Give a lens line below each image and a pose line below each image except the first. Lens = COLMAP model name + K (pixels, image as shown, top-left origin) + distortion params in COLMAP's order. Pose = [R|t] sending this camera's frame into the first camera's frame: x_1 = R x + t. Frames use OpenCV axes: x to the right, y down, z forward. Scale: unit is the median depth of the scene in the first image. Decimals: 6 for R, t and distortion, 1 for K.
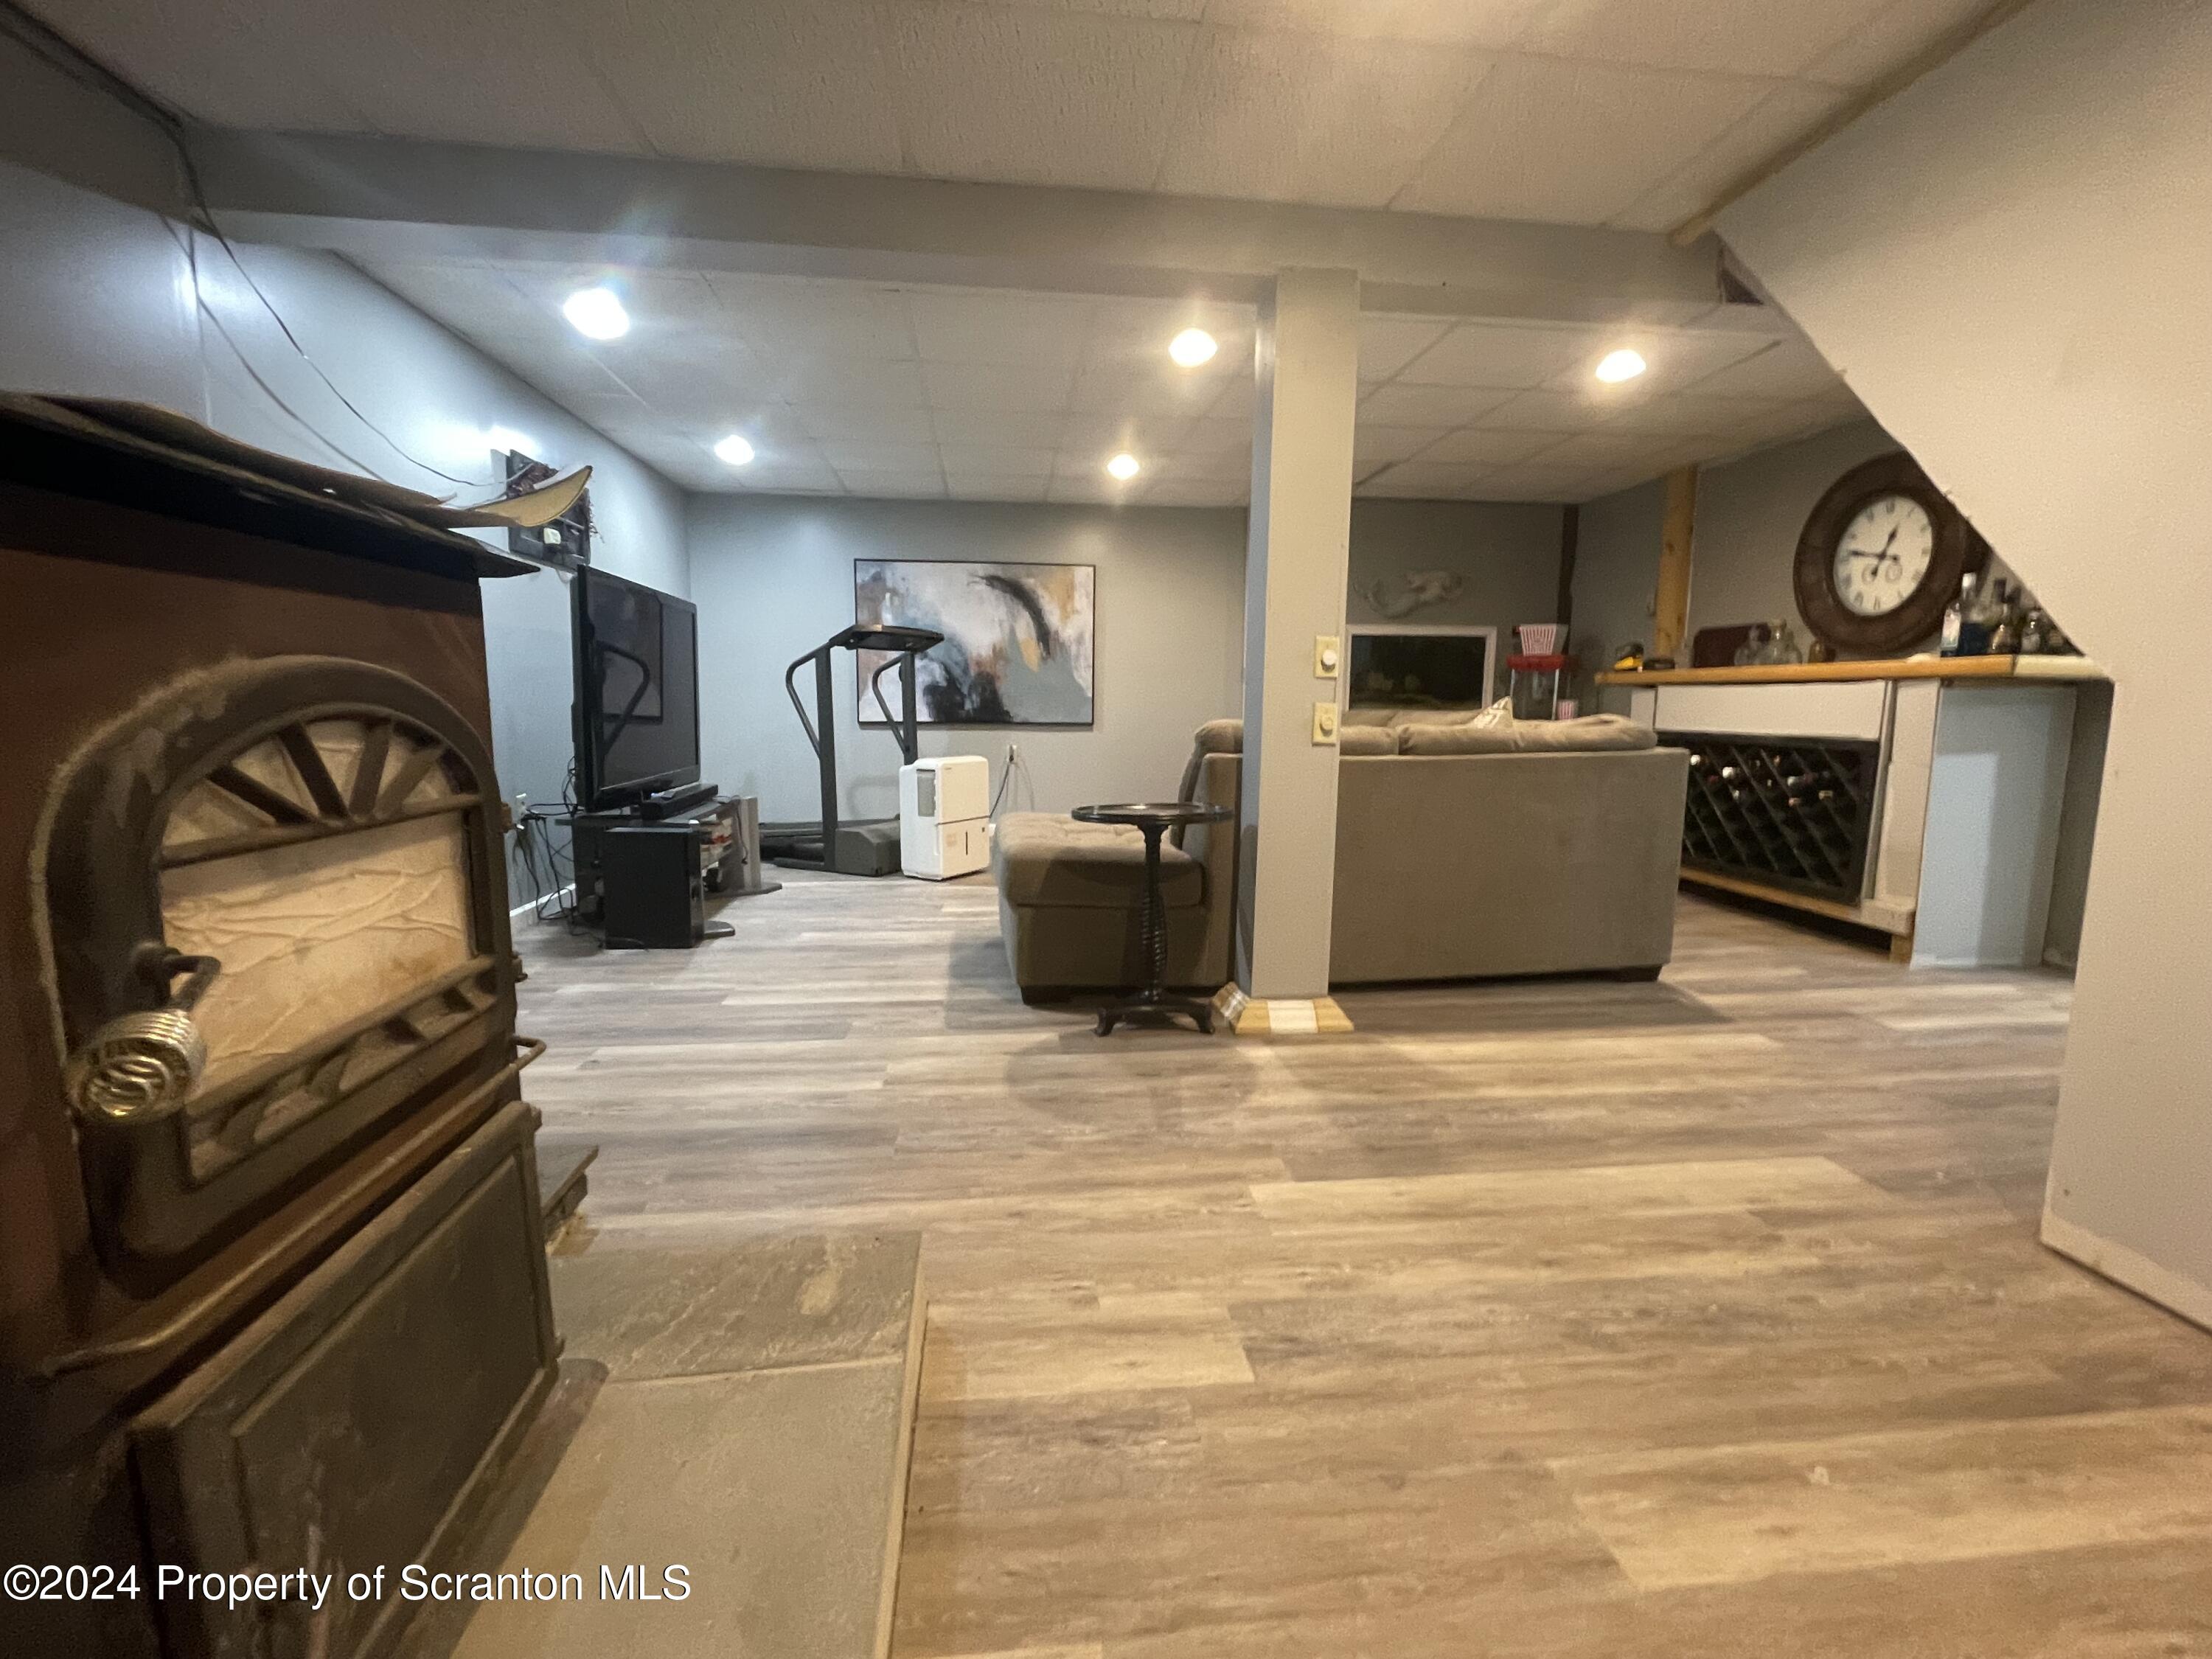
lens RADIAL K [[964.1, 0, 1101.5], [0, 964.1, 823.1], [0, 0, 1]] dist [-0.012333, -0.000919]
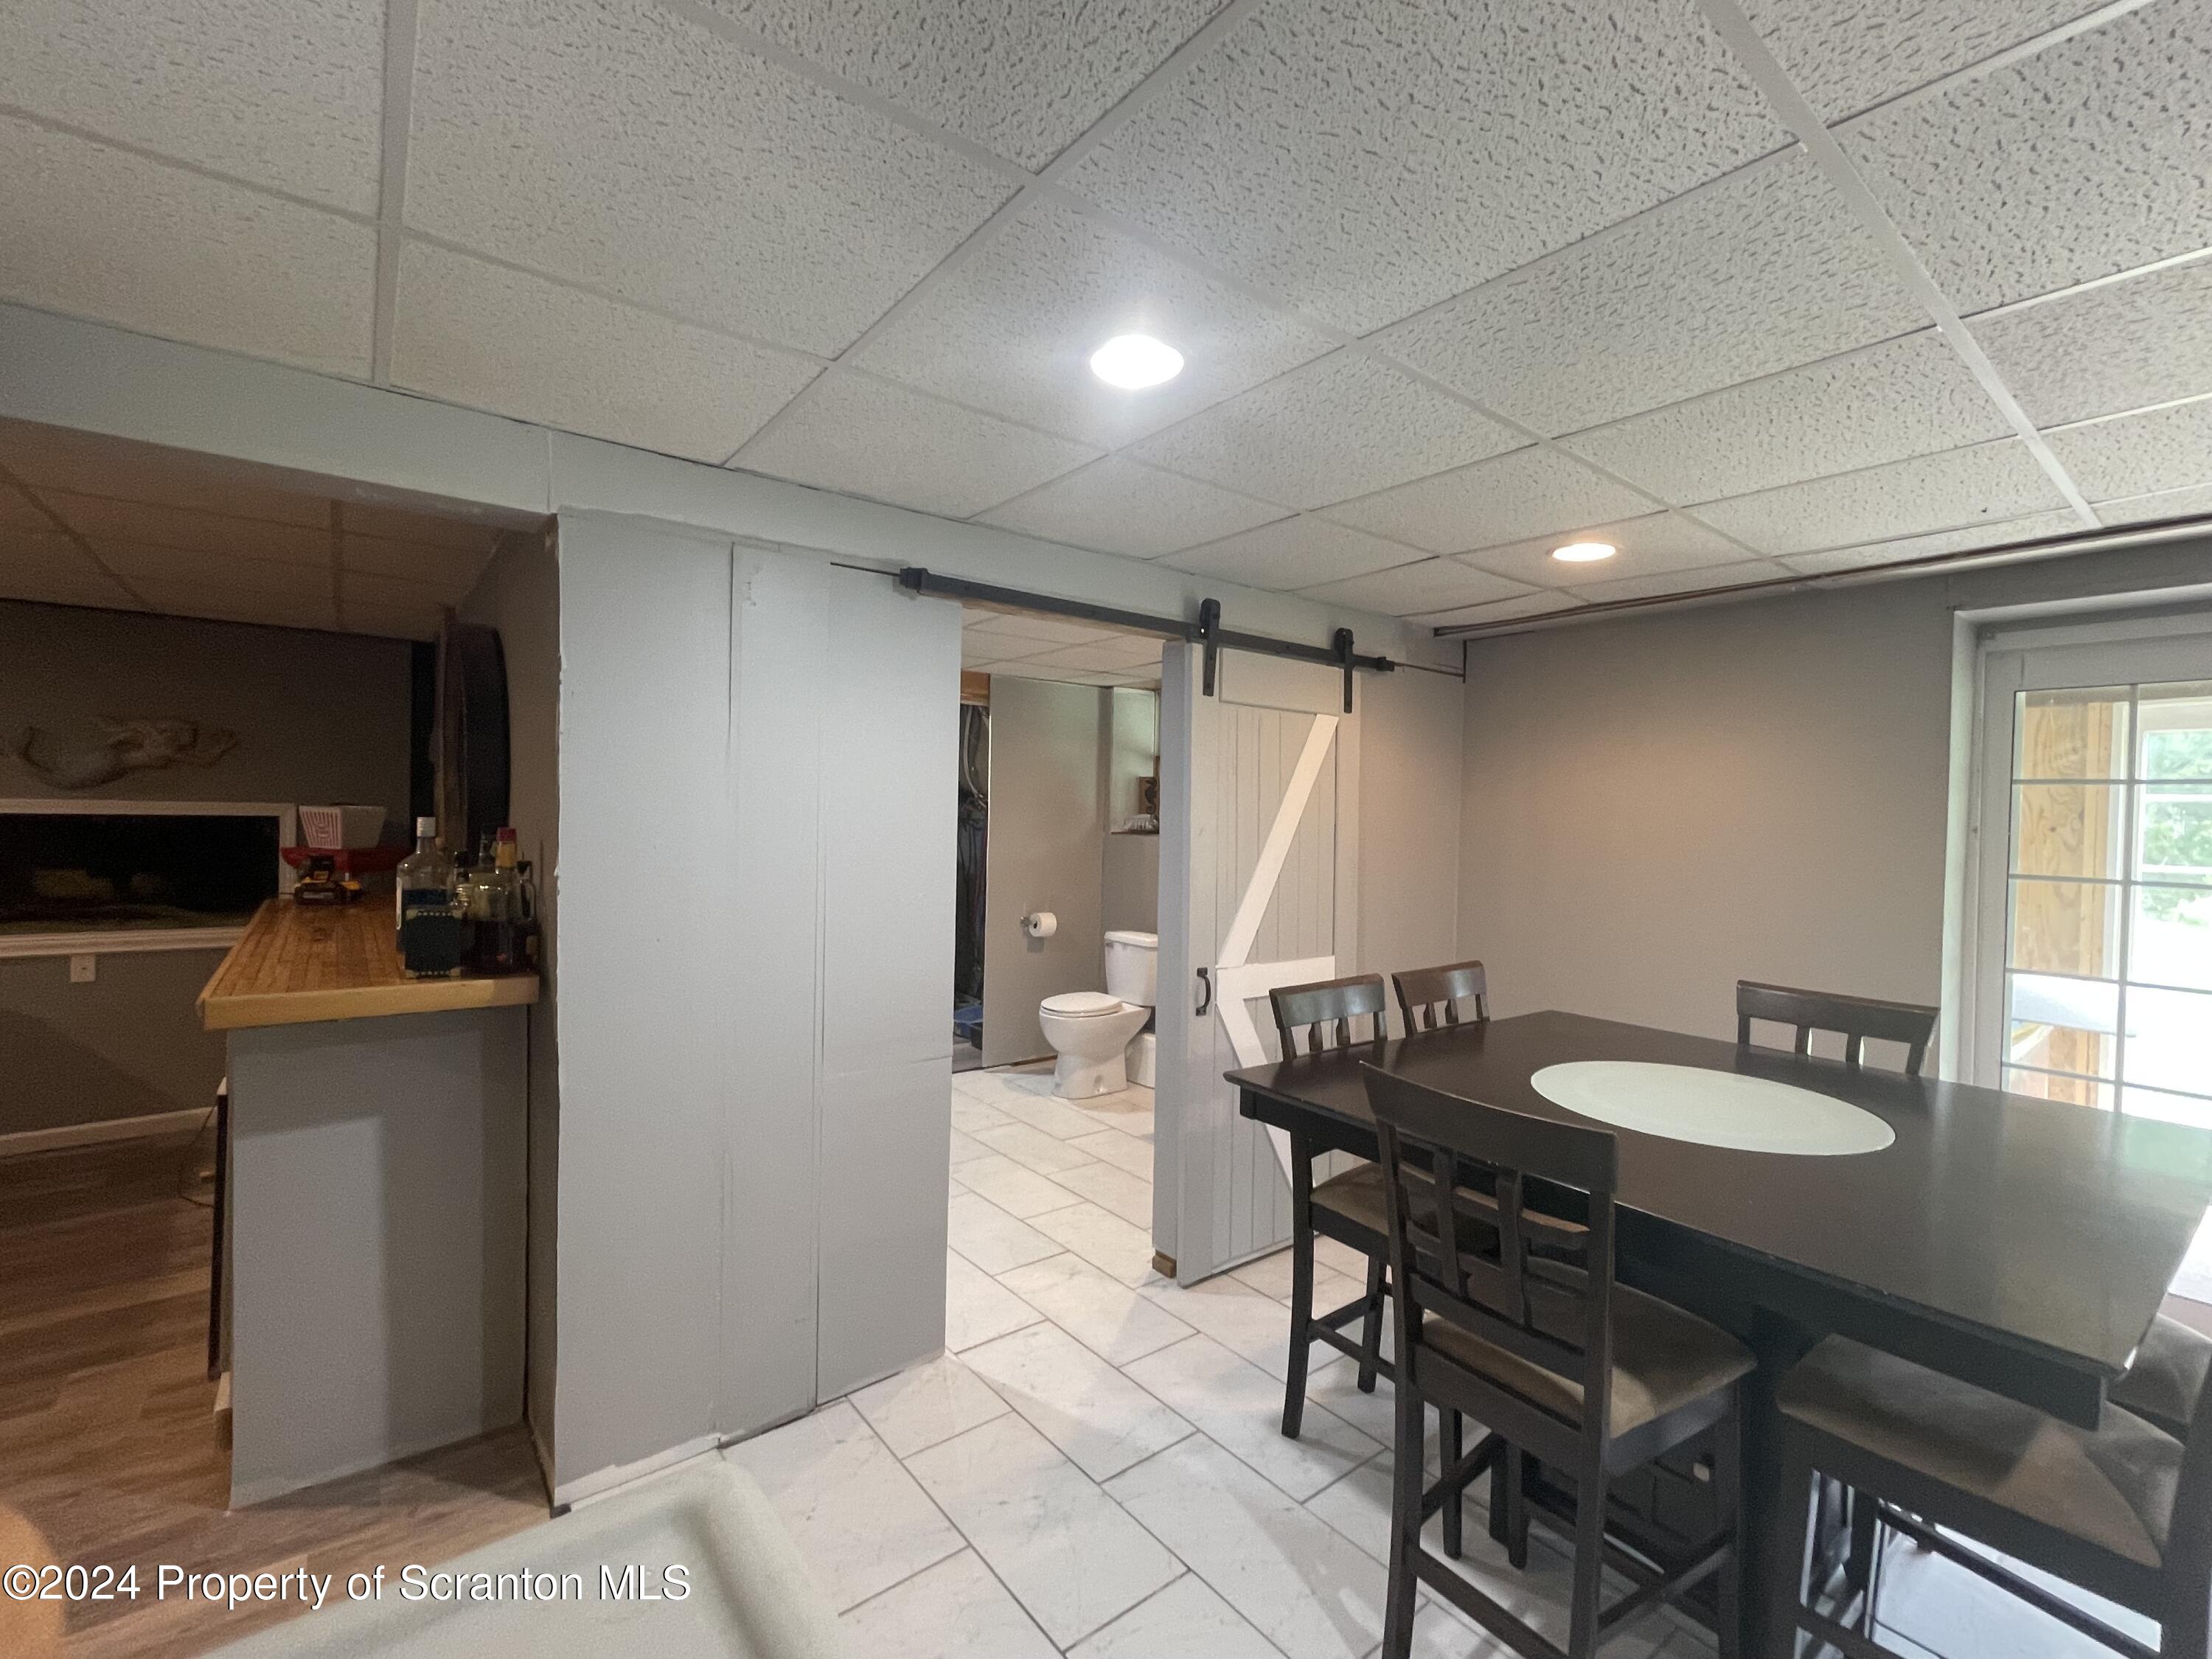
lens RADIAL K [[964.1, 0, 1110.2], [0, 964.1, 831.3], [0, 0, 1]] dist [-0.012333, -0.000919]
pose [[0.843494, -0.000159, 0.537138, 0.530636], [0.056245, 0.994529, -0.088029, -0.088656], [-0.534185, 0.104463, 0.838888, 0.108282]]
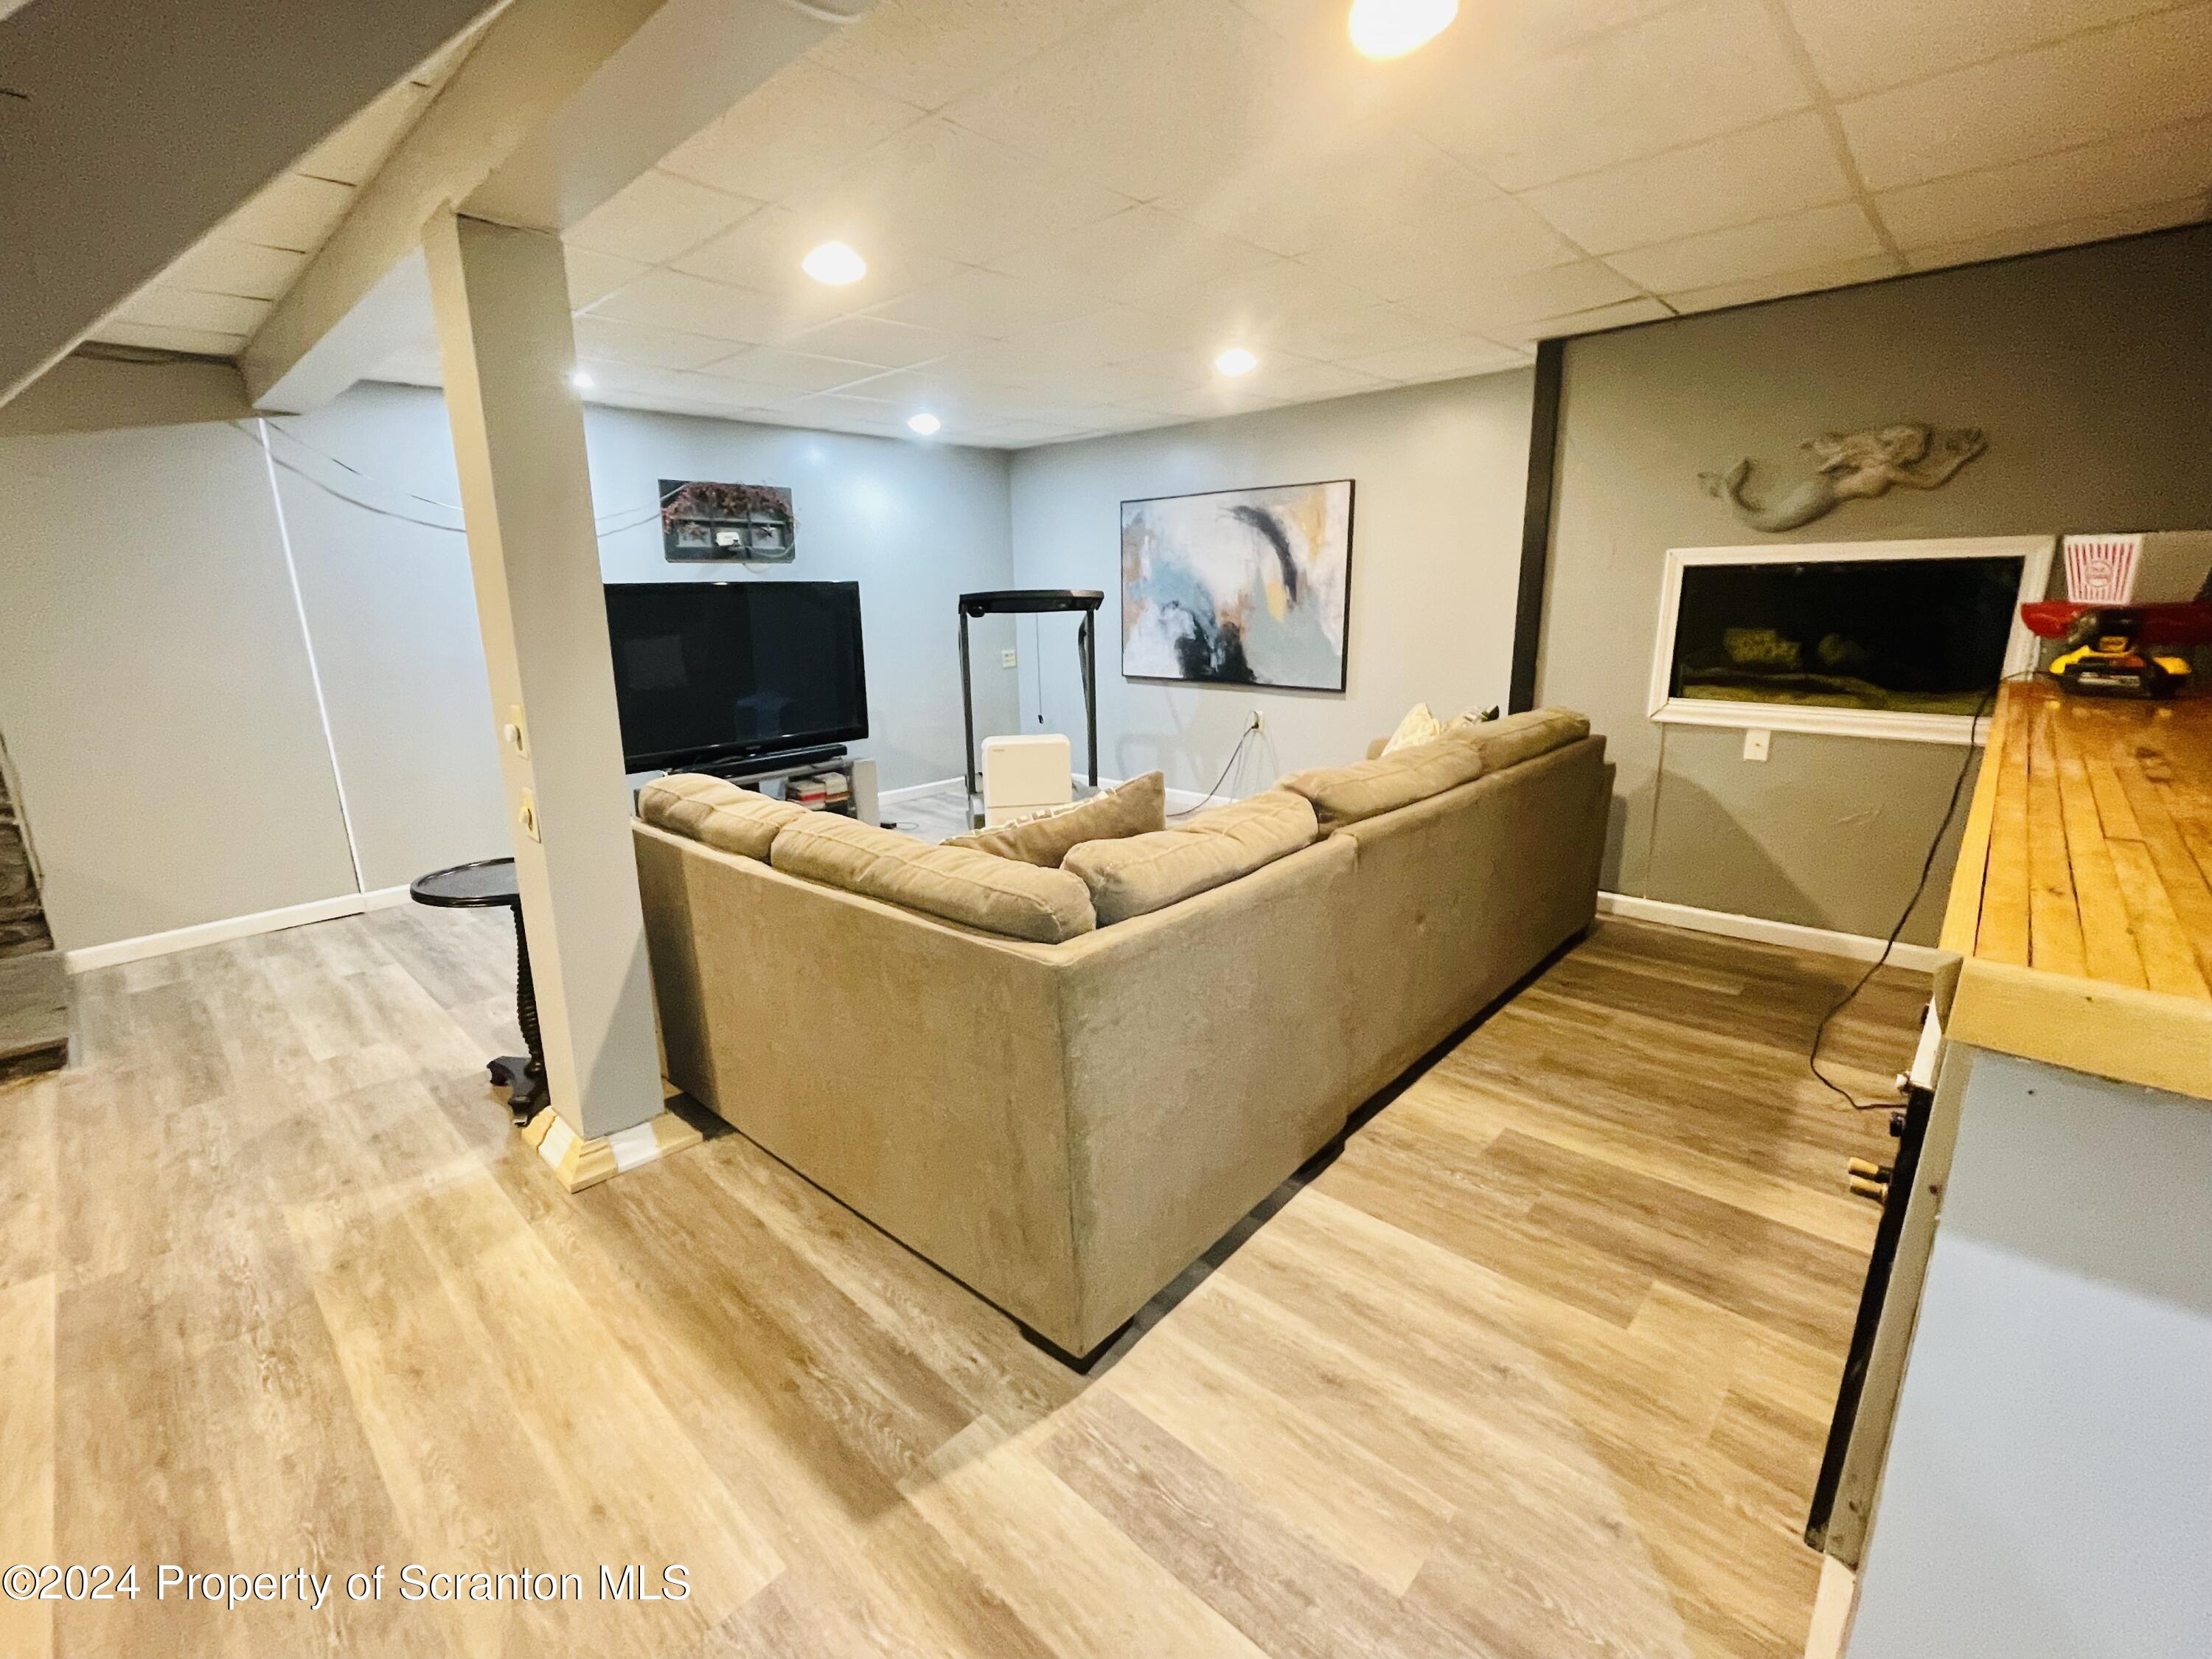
lens RADIAL K [[964.1, 0, 1109.2], [0, 964.1, 831.6], [0, 0, 1]] dist [-0.012333, -0.000919]
pose [[0.657589, 0.165500, -0.734974, 0.465788], [-0.073947, 0.985041, 0.155648, -0.100613], [0.749739, -0.048003, 0.659990, 0.352330]]
